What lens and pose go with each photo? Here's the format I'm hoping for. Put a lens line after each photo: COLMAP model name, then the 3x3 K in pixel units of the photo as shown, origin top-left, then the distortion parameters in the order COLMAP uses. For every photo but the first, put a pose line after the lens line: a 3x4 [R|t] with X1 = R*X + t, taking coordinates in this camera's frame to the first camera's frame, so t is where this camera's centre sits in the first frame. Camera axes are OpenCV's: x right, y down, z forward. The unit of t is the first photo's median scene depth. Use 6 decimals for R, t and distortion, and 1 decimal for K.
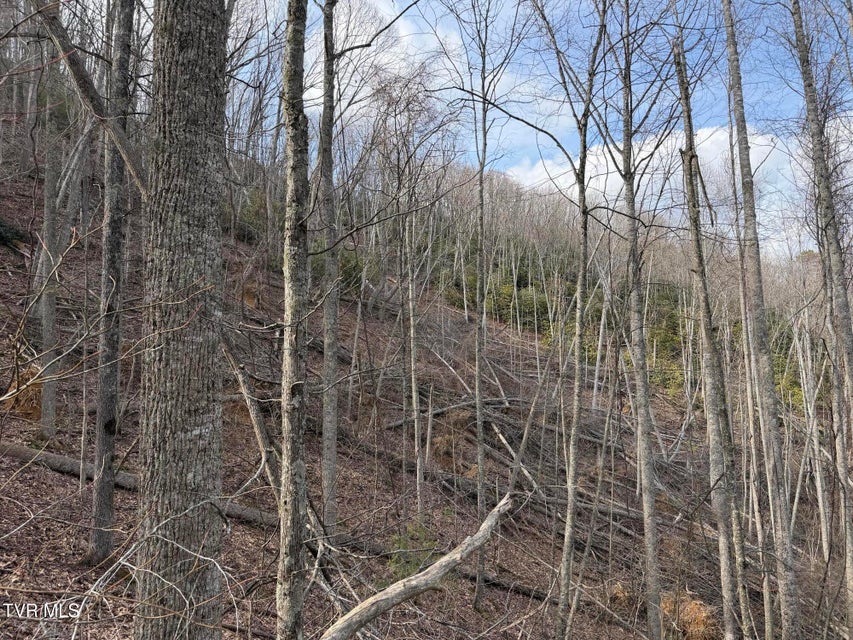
lens RADIAL K [[588.5, 0, 425.0], [0, 588.5, 320.3], [0, 0, 1]] dist [0.030897, -0.001014]
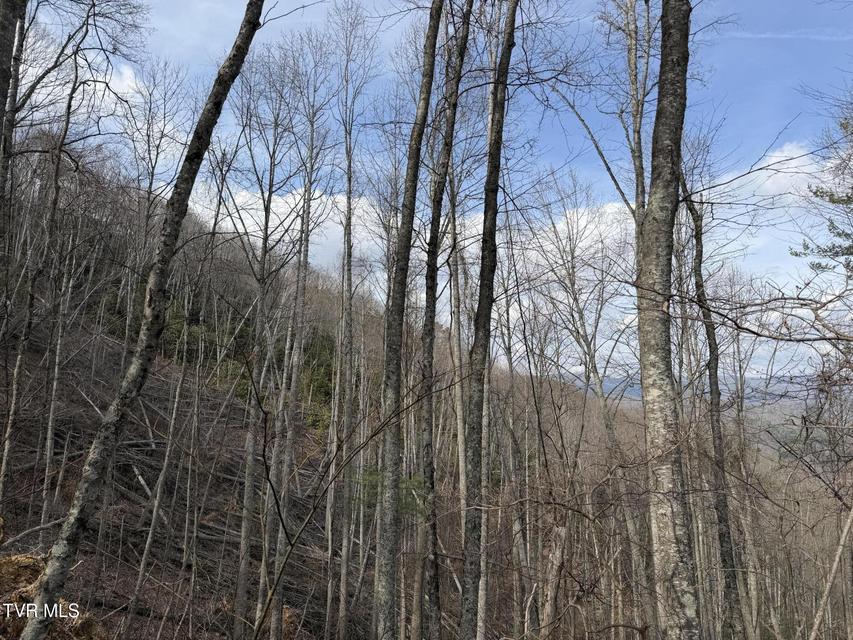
lens RADIAL K [[588.5, 0, 427.1], [0, 588.5, 316.6], [0, 0, 1]] dist [0.030897, -0.001014]
pose [[0.857386, 0.114363, 0.501806, 0.001142], [-0.081455, 0.992864, -0.087103, -0.034706], [-0.508187, 0.033807, 0.860583, -0.165576]]
